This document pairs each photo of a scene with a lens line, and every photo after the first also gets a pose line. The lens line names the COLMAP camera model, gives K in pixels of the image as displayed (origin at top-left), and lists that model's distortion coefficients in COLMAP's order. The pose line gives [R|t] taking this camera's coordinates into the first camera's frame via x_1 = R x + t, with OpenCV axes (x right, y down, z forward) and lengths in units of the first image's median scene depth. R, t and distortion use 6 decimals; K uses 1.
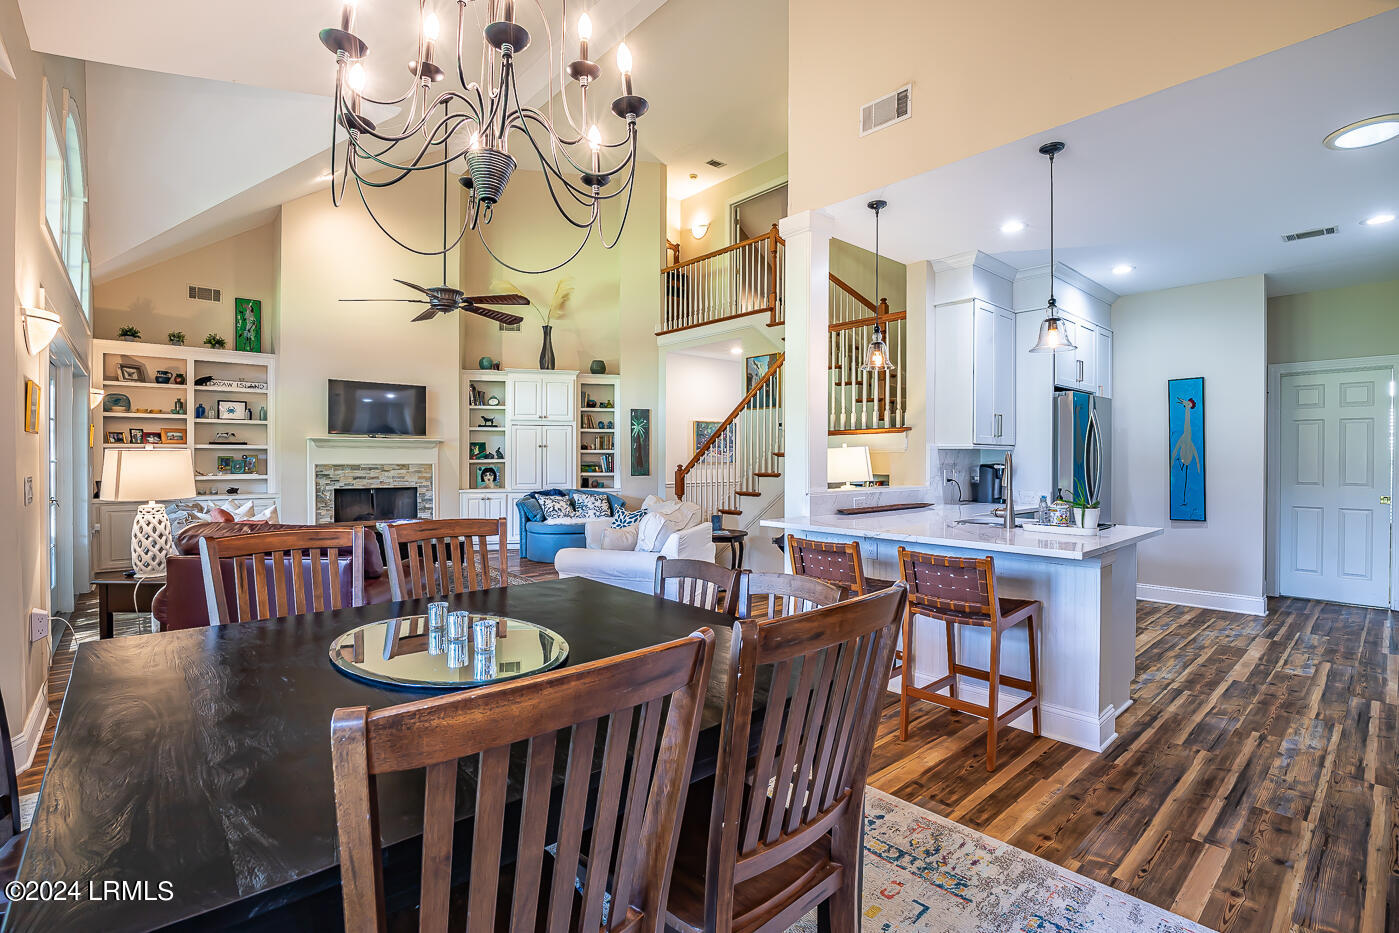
lens RADIAL K [[647.7, 0, 724.8], [0, 647.7, 463.4], [0, 0, 1]] dist [-0.043988, 0.010459]
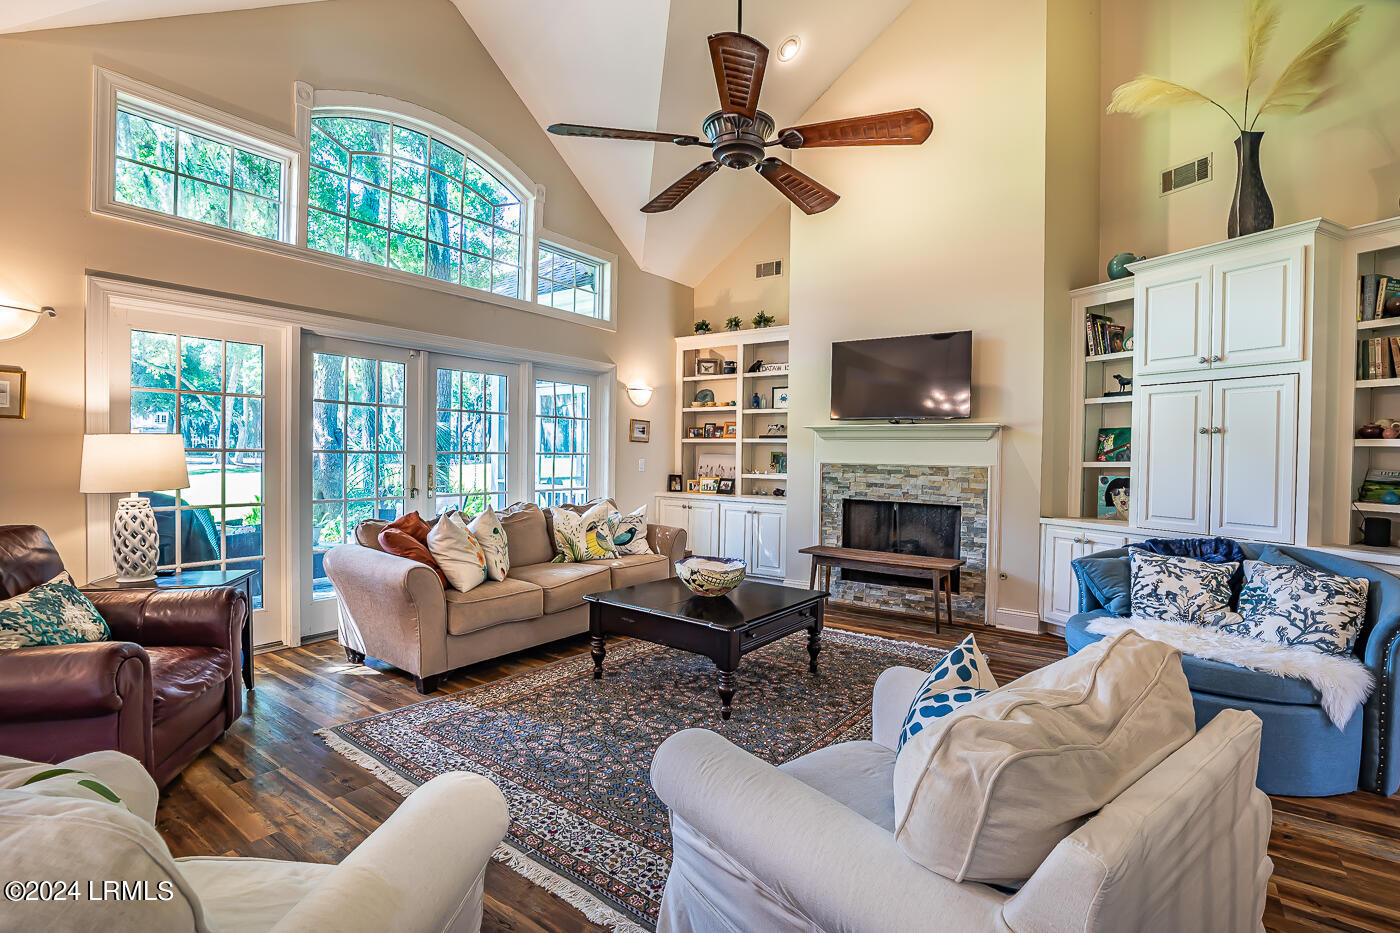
lens RADIAL K [[651.7, 0, 711.3], [0, 651.7, 461.2], [0, 0, 1]] dist [-0.025920, 0.000541]
pose [[0.216768, 0.014208, -0.976120, 0.072930], [-0.021470, 0.999722, 0.009784, -0.007366], [0.975987, 0.018837, 0.217013, 0.971764]]
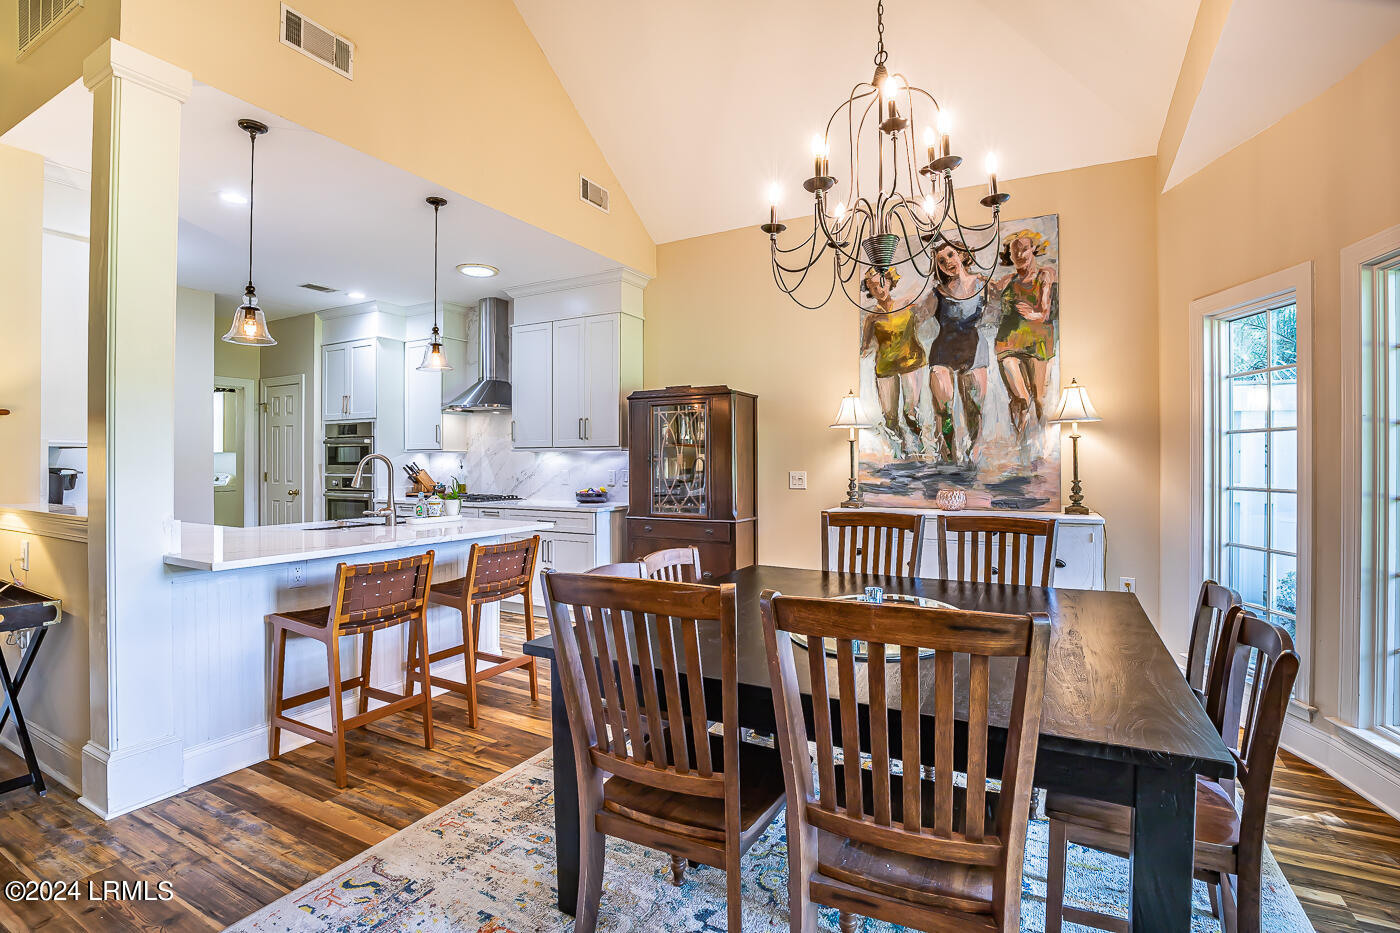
lens RADIAL K [[651.7, 0, 711.3], [0, 651.7, 461.2], [0, 0, 1]] dist [-0.025920, 0.000541]
pose [[-0.324227, -0.002981, 0.945975, -0.439450], [0.007352, 0.999957, 0.005671, -0.005491], [-0.945951, 0.008794, -0.324191, 0.497485]]
